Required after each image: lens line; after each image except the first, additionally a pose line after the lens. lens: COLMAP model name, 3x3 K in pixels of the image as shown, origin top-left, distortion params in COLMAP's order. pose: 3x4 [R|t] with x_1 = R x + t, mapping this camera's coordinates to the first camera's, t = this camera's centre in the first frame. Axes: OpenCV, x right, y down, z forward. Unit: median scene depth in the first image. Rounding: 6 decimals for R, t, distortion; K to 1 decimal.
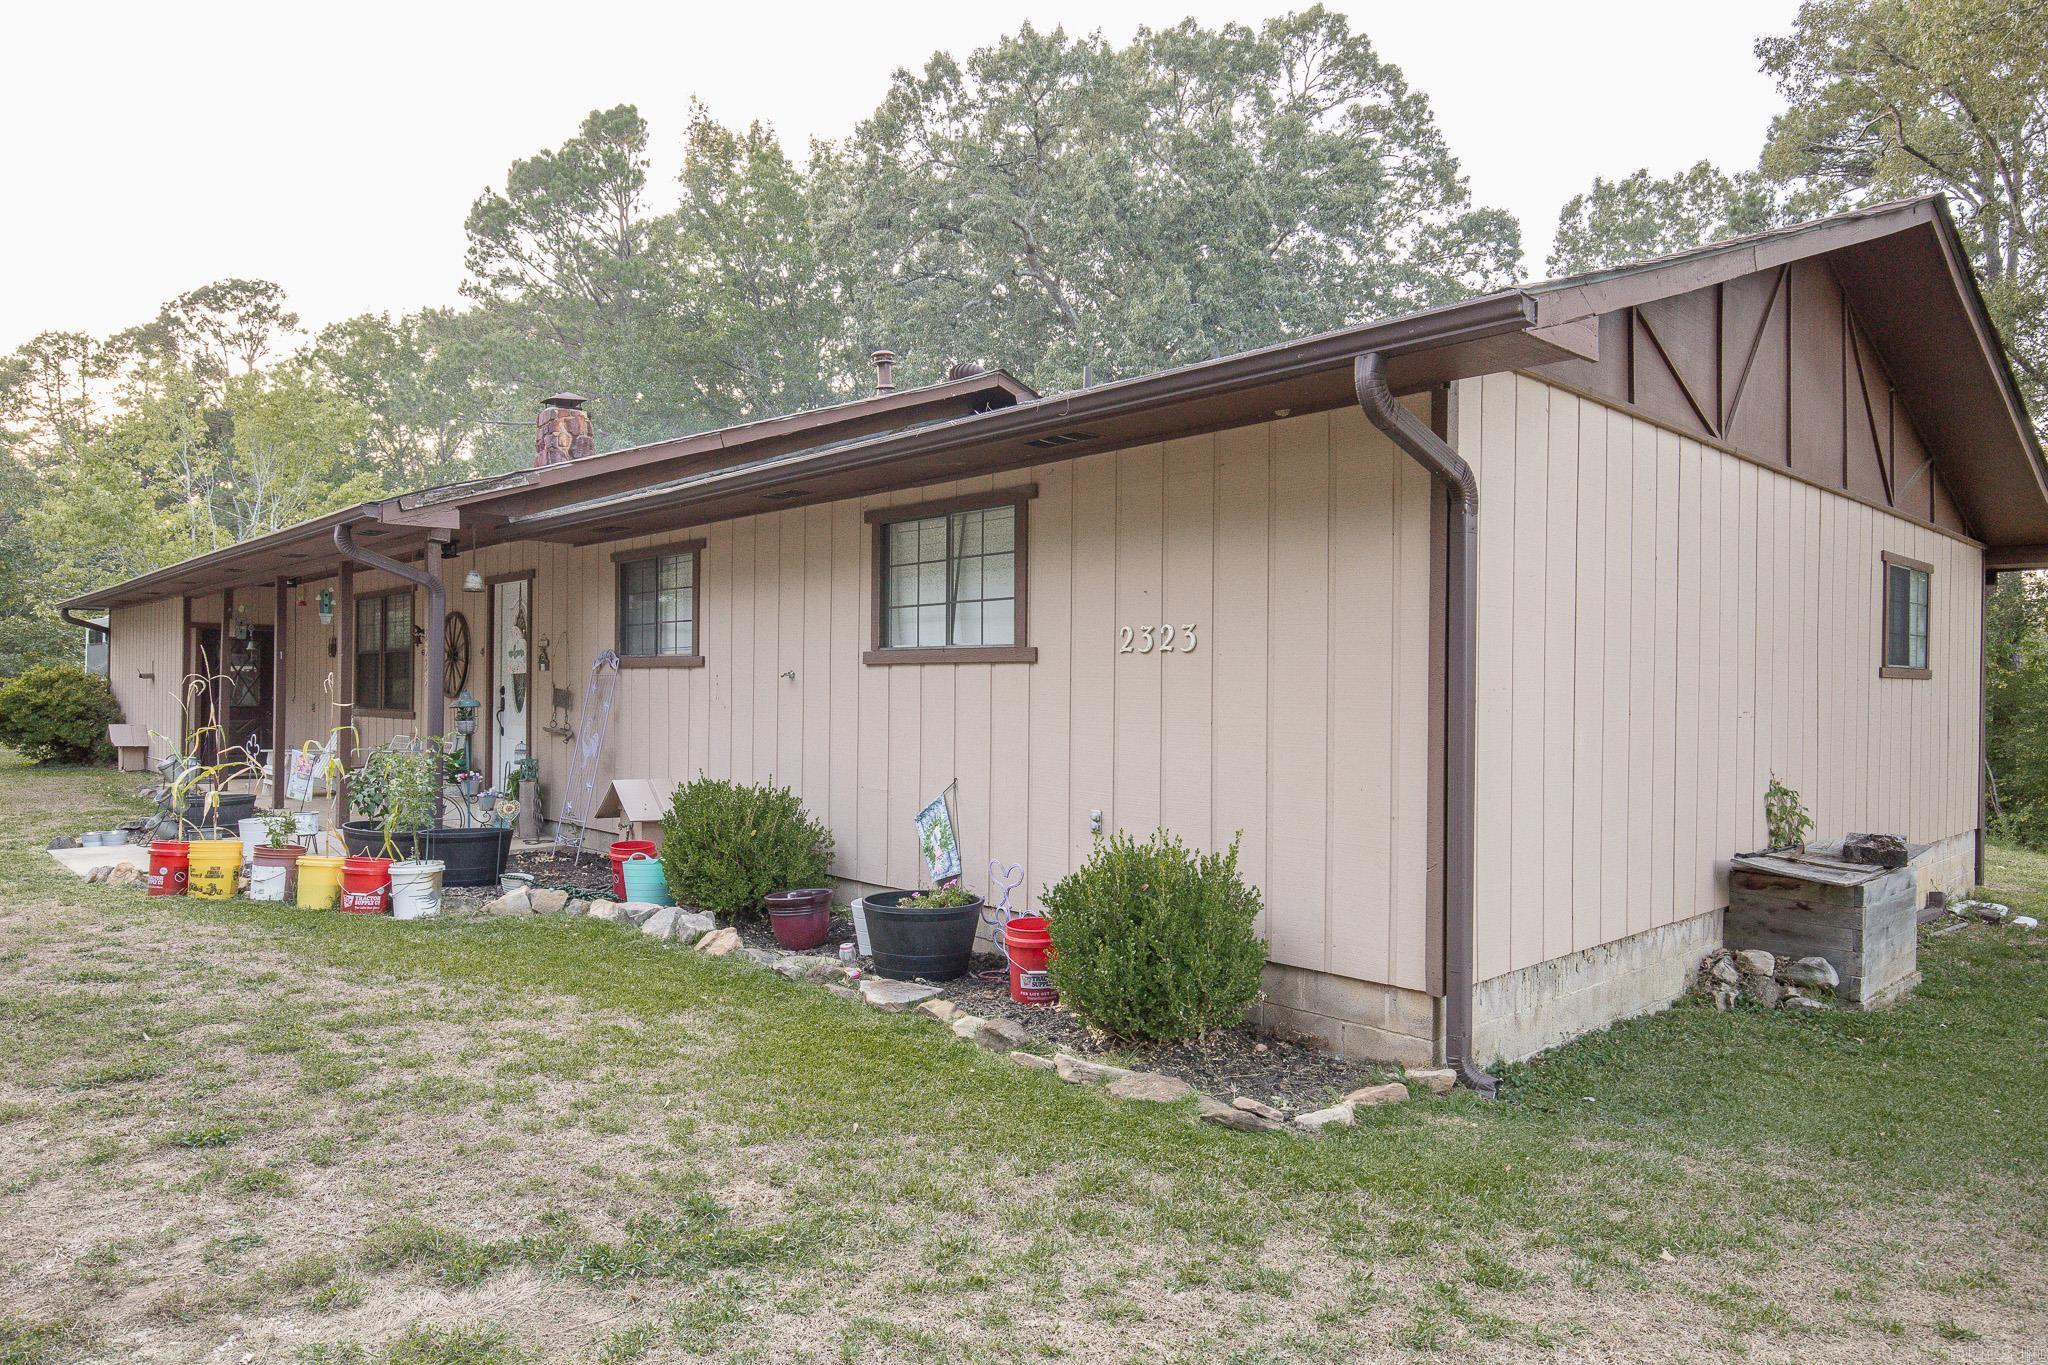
lens RADIAL K [[1336.2, 0, 1010.6], [0, 1336.2, 682.3], [0, 0, 1]] dist [-0.001835, 0.003342]
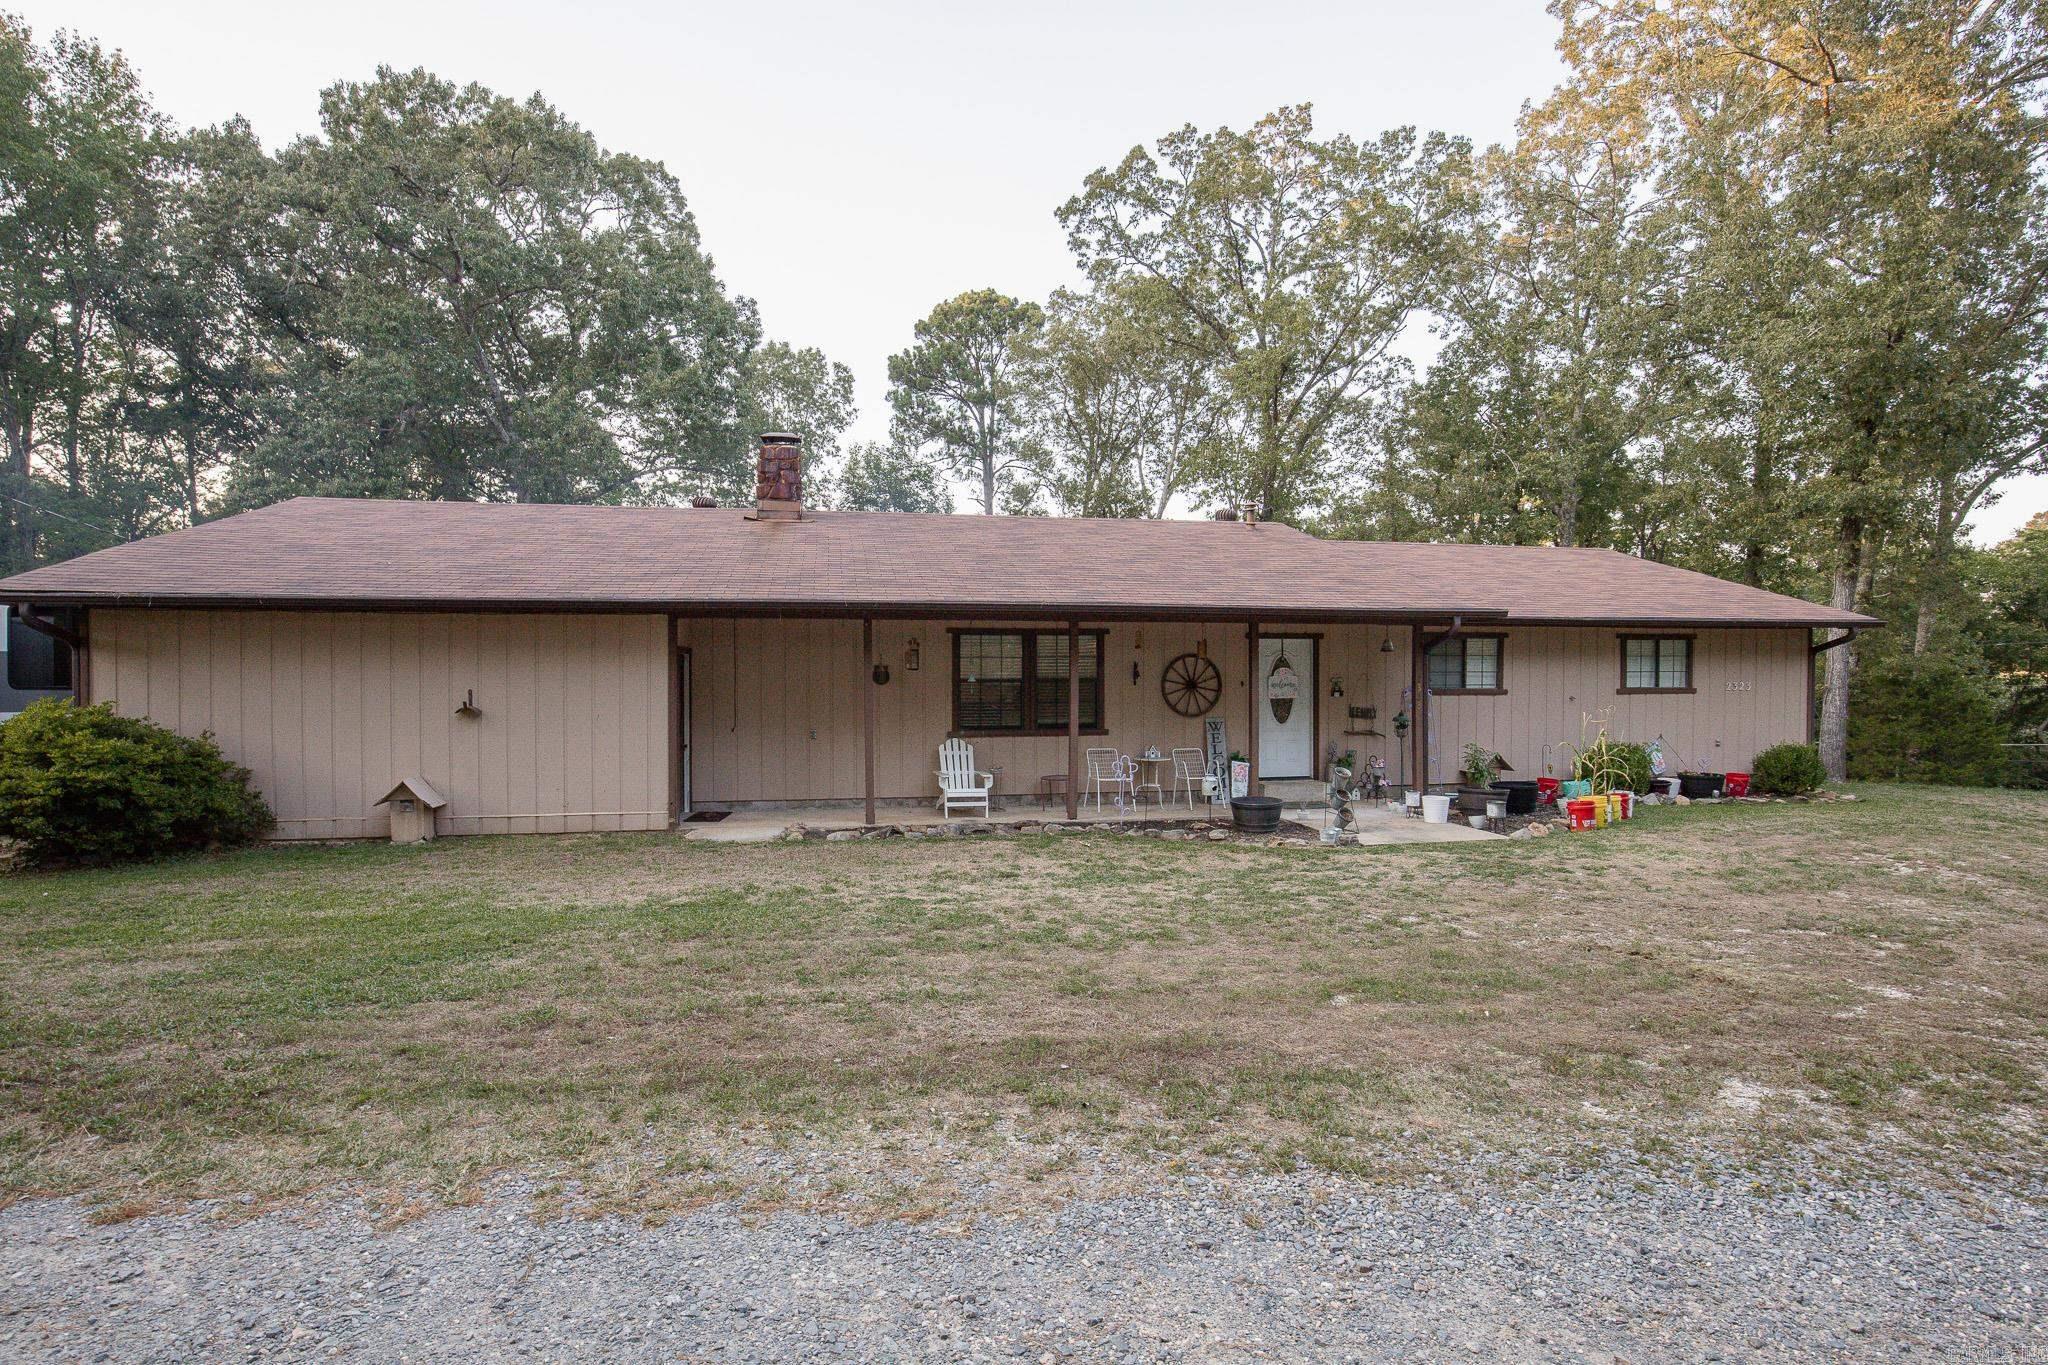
lens RADIAL K [[922.7, 0, 1012.2], [0, 922.7, 693.0], [0, 0, 1]] dist [-0.034962, 0.007644]
pose [[0.509714, -0.005979, 0.860323, -0.448279], [0.007531, 0.999969, 0.002487, -0.005564], [-0.860311, 0.005211, 0.509743, 0.224586]]
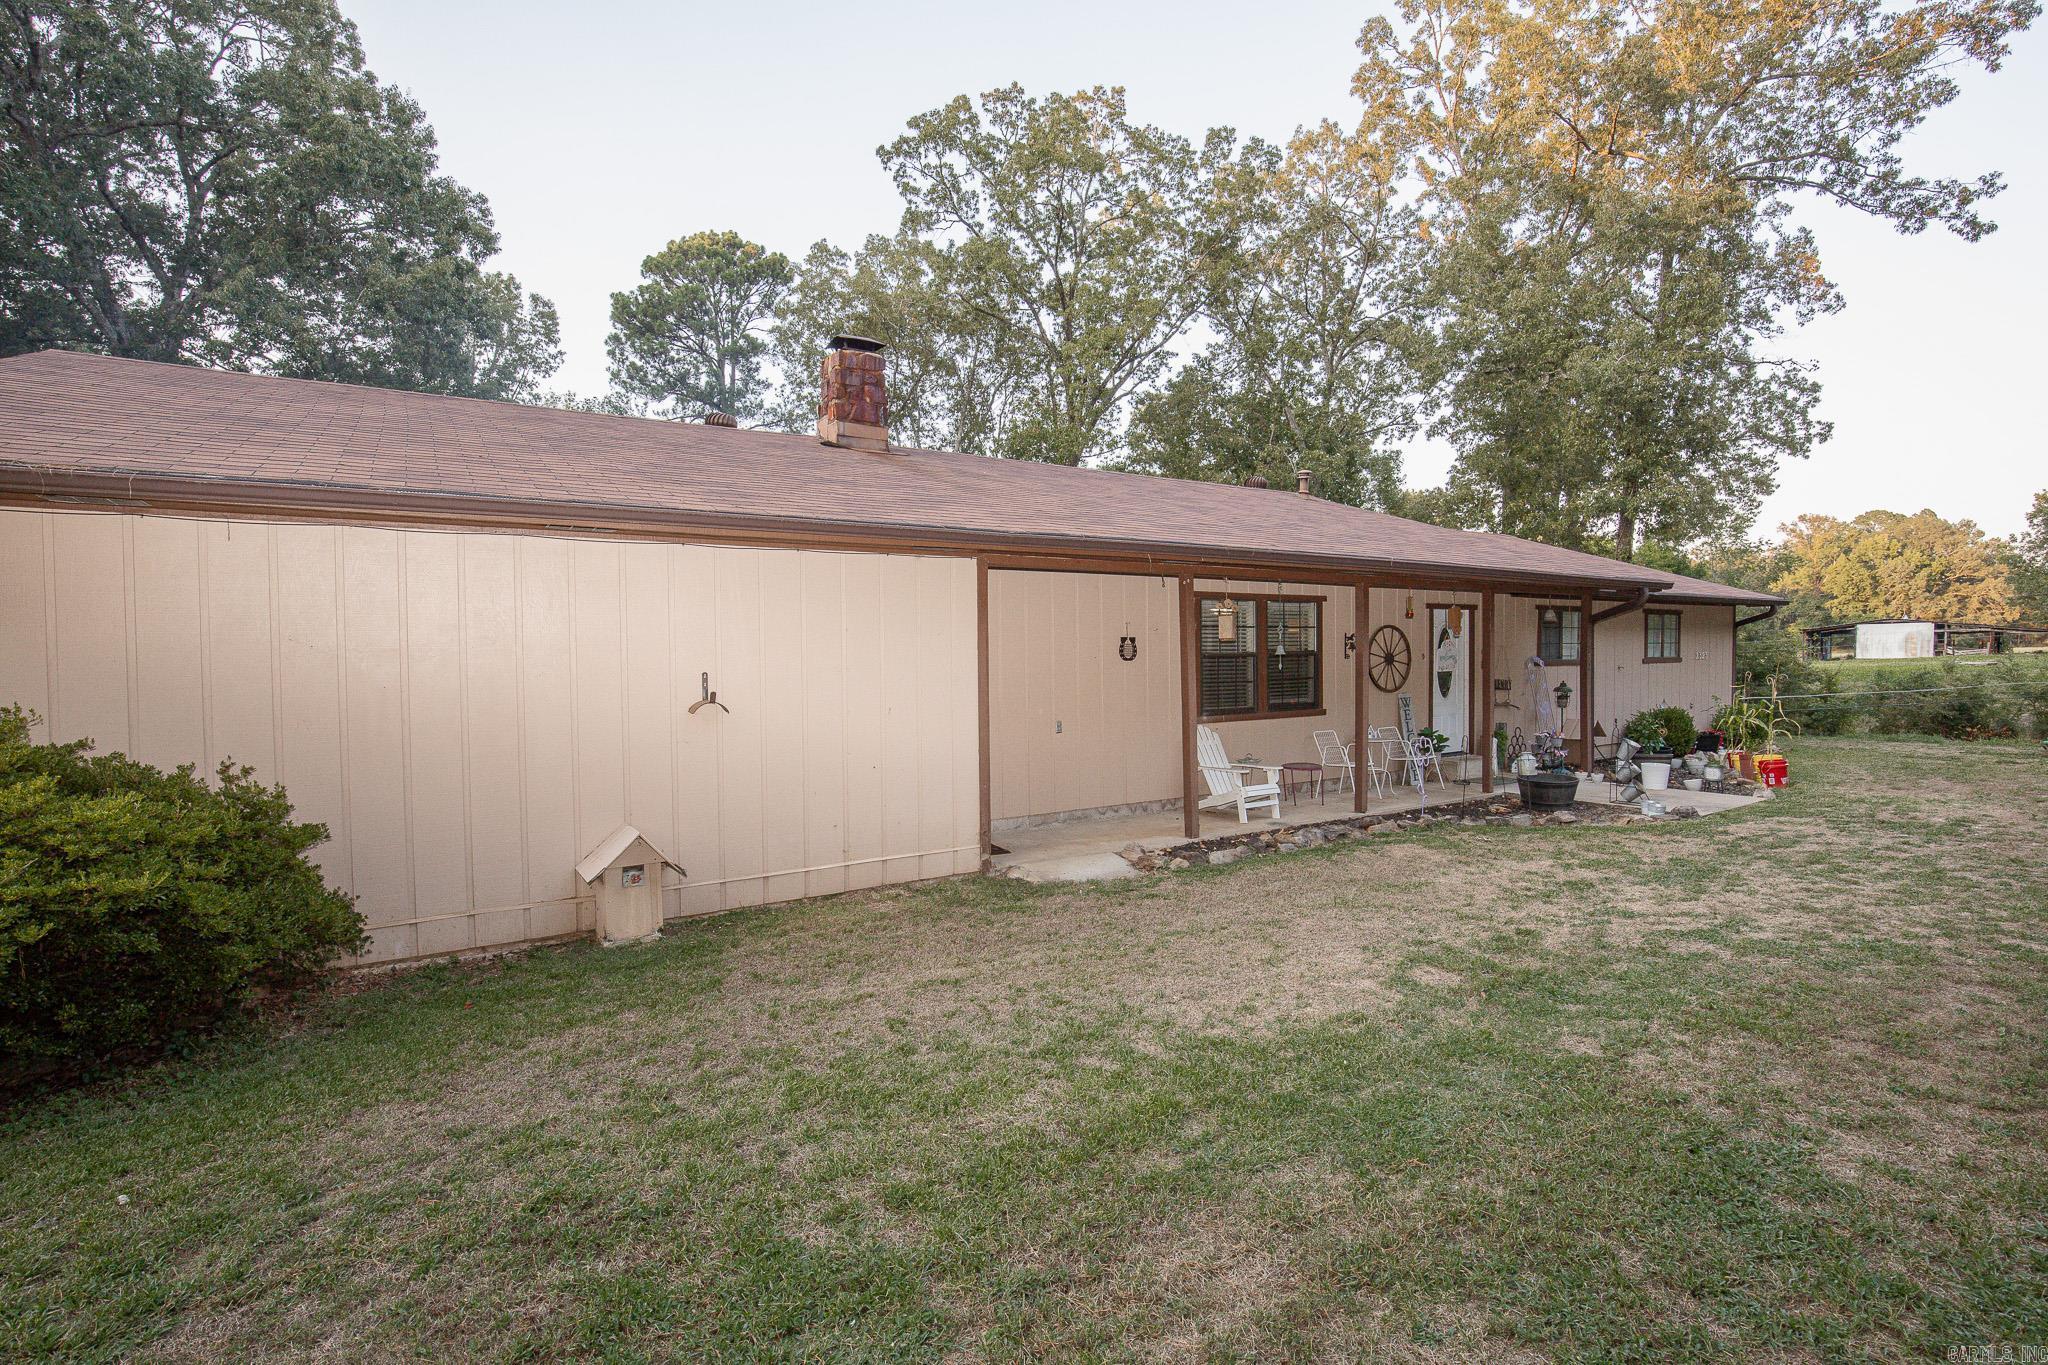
lens RADIAL K [[922.7, 0, 1012.2], [0, 922.7, 693.0], [0, 0, 1]] dist [-0.034962, 0.007644]
pose [[0.160043, -0.027232, 0.986734, -0.450375], [0.025738, 0.999395, 0.023407, -0.005974], [-0.986775, 0.021650, 0.160647, 0.407330]]
